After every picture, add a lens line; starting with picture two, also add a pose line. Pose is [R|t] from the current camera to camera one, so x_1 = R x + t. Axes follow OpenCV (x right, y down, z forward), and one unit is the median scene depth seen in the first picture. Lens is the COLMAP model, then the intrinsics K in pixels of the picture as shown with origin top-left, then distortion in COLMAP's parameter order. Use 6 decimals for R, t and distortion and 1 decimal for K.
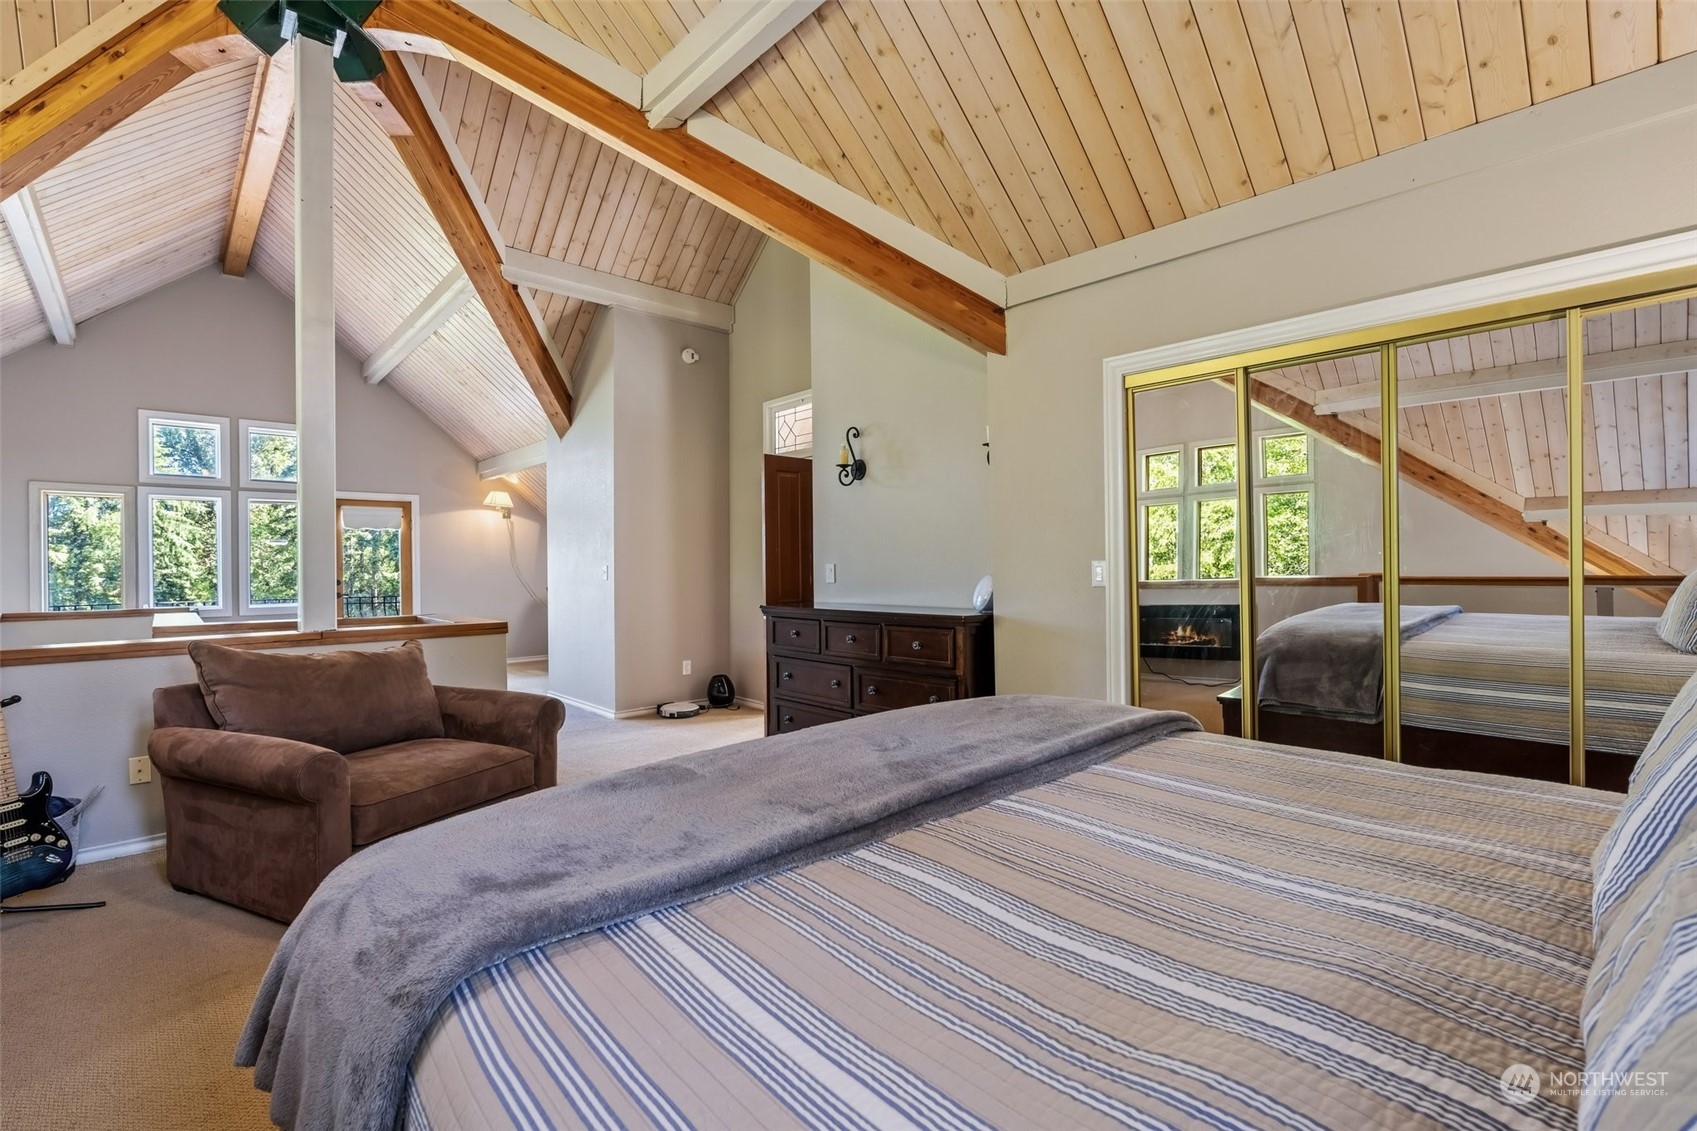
lens RADIAL K [[771.9, 0, 850.2], [0, 771.9, 561.2], [0, 0, 1]] dist [0.014299, 0.000191]
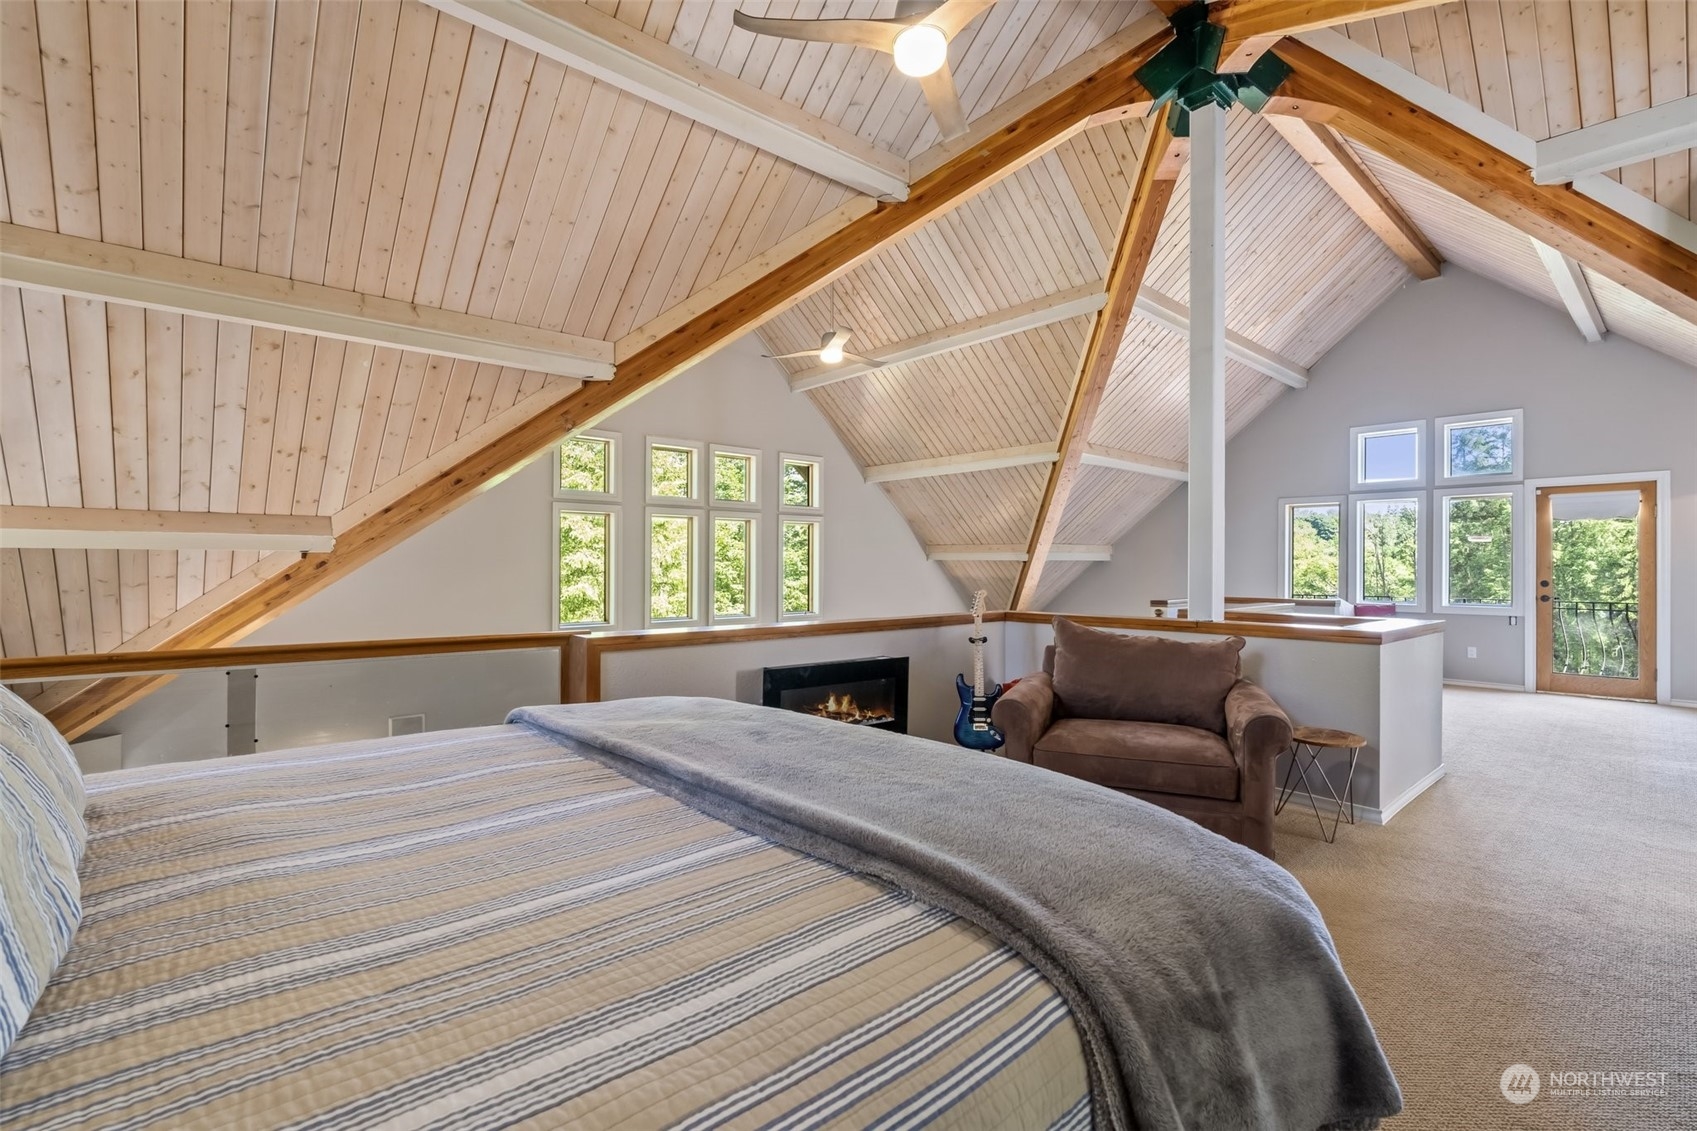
lens RADIAL K [[771.9, 0, 845.8], [0, 771.9, 563.5], [0, 0, 1]] dist [0.014299, 0.000191]
pose [[0.020146, 0.005640, -0.999781, 0.306728], [0.001183, 0.999983, 0.005664, -0.001071], [0.999796, -0.001297, 0.020139, 0.308779]]
